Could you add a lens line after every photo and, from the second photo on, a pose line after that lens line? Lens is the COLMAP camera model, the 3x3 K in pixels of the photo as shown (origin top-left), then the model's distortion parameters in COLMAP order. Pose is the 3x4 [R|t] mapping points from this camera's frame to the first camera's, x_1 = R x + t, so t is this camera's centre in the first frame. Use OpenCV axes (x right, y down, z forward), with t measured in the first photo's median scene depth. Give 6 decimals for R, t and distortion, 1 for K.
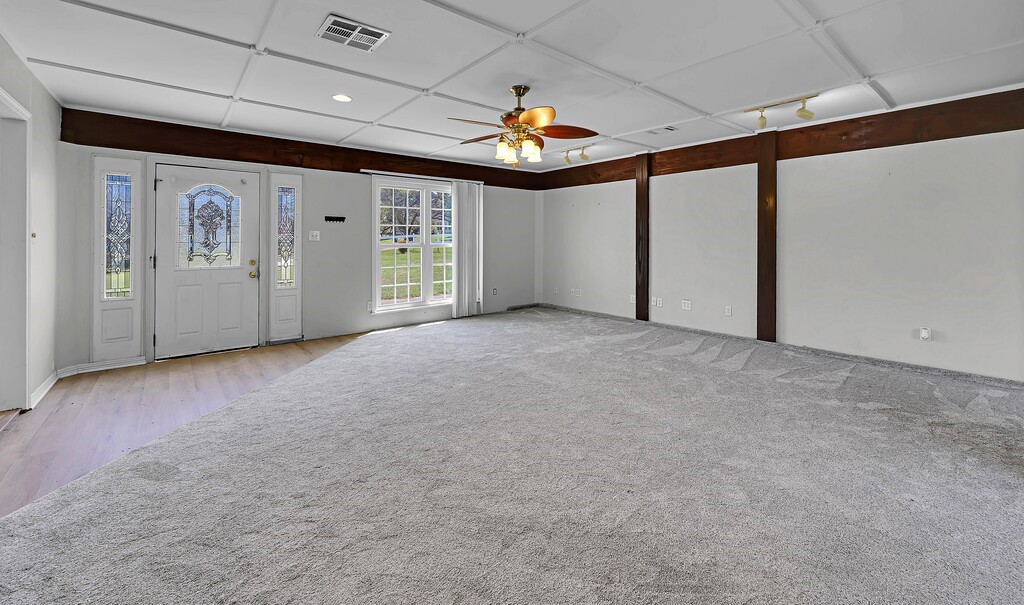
lens RADIAL K [[416.5, 0, 518.3], [0, 416.5, 244.0], [0, 0, 1]] dist [-0.002670, -0.000128]
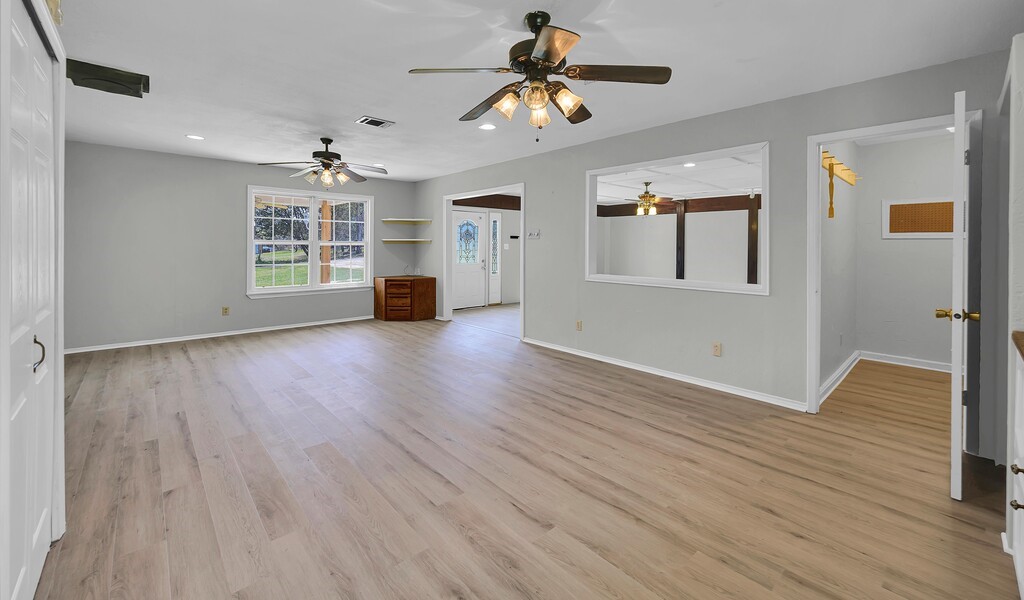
lens RADIAL K [[405.8, 0, 518.1], [0, 405.8, 246.3], [0, 0, 1]] dist [0.021967, 0.000062]
pose [[0.999028, 0.005767, 0.043710, -0.548991], [-0.005531, 0.999970, -0.005511, -0.012735], [-0.043741, 0.005264, 0.999029, -0.802337]]
